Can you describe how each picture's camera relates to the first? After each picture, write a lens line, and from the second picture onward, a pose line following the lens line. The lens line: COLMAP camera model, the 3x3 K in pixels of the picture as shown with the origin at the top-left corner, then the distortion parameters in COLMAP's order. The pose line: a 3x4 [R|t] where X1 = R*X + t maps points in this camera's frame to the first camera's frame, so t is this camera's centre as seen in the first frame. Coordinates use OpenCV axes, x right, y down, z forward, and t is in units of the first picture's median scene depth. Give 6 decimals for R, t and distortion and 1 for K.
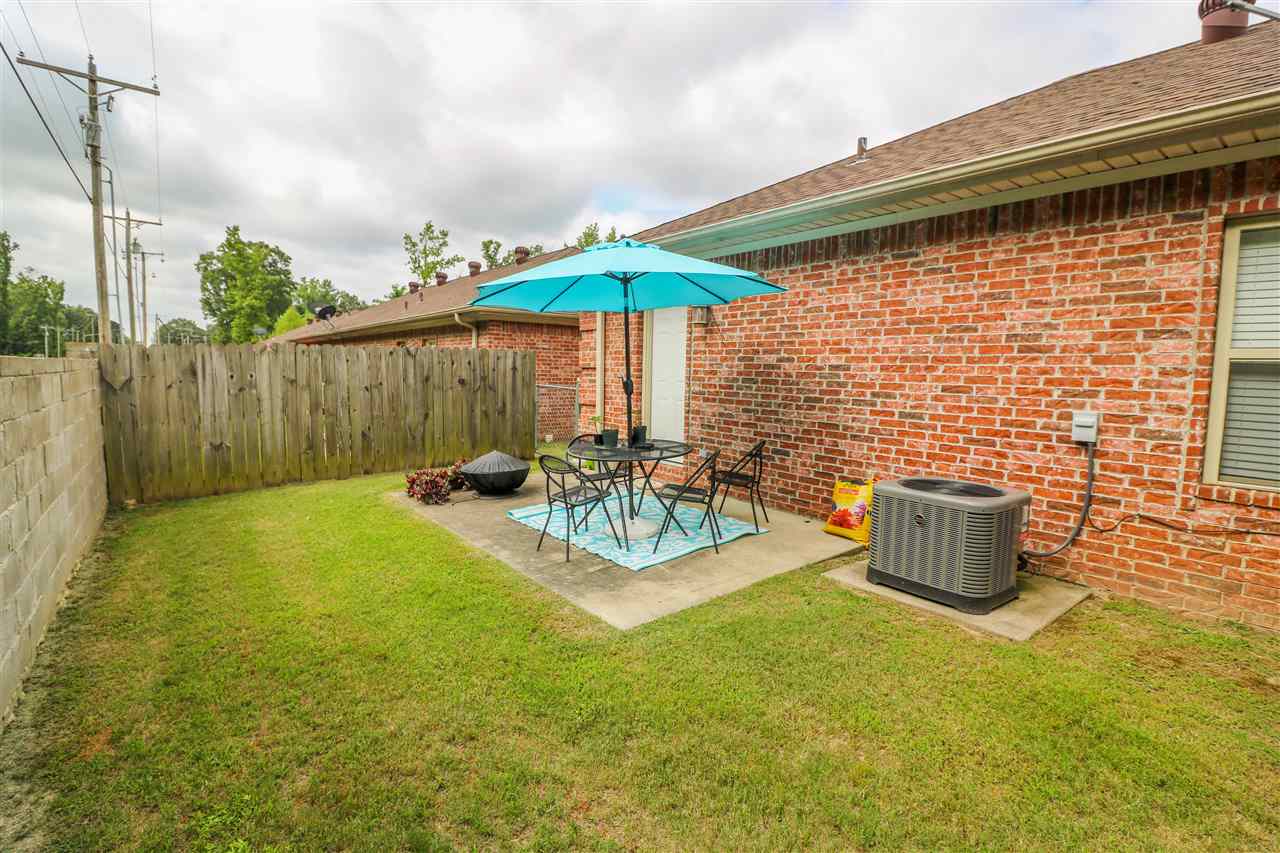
lens RADIAL K [[588.0, 0, 637.0], [0, 588.0, 426.1], [0, 0, 1]] dist [-0.005048, -0.010526]
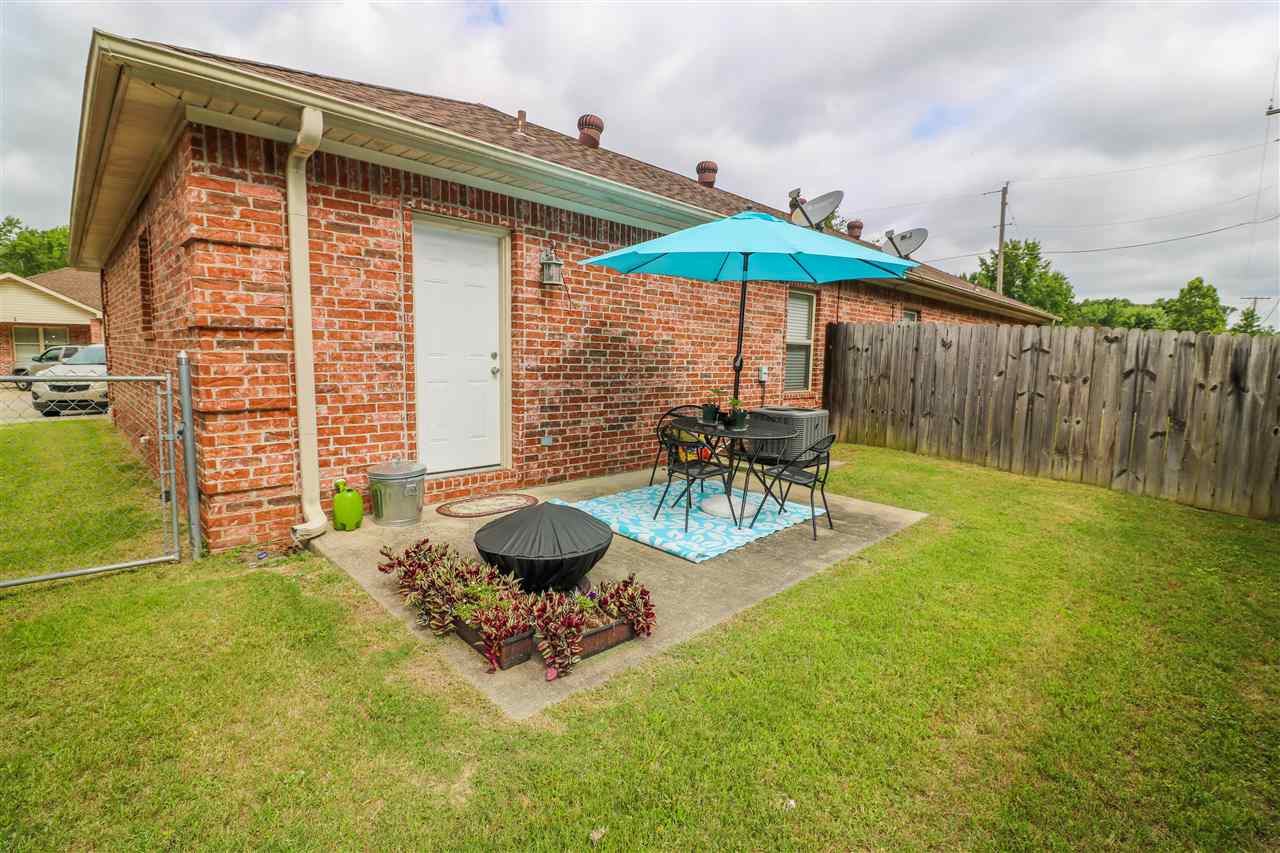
lens RADIAL K [[588.0, 0, 627.5], [0, 588.0, 425.0], [0, 0, 1]] dist [-0.005048, -0.010526]
pose [[-0.112243, -0.121792, 0.986189, -0.822957], [0.084175, 0.987728, 0.131563, -0.087552], [-0.990109, 0.097780, -0.100614, 1.107393]]
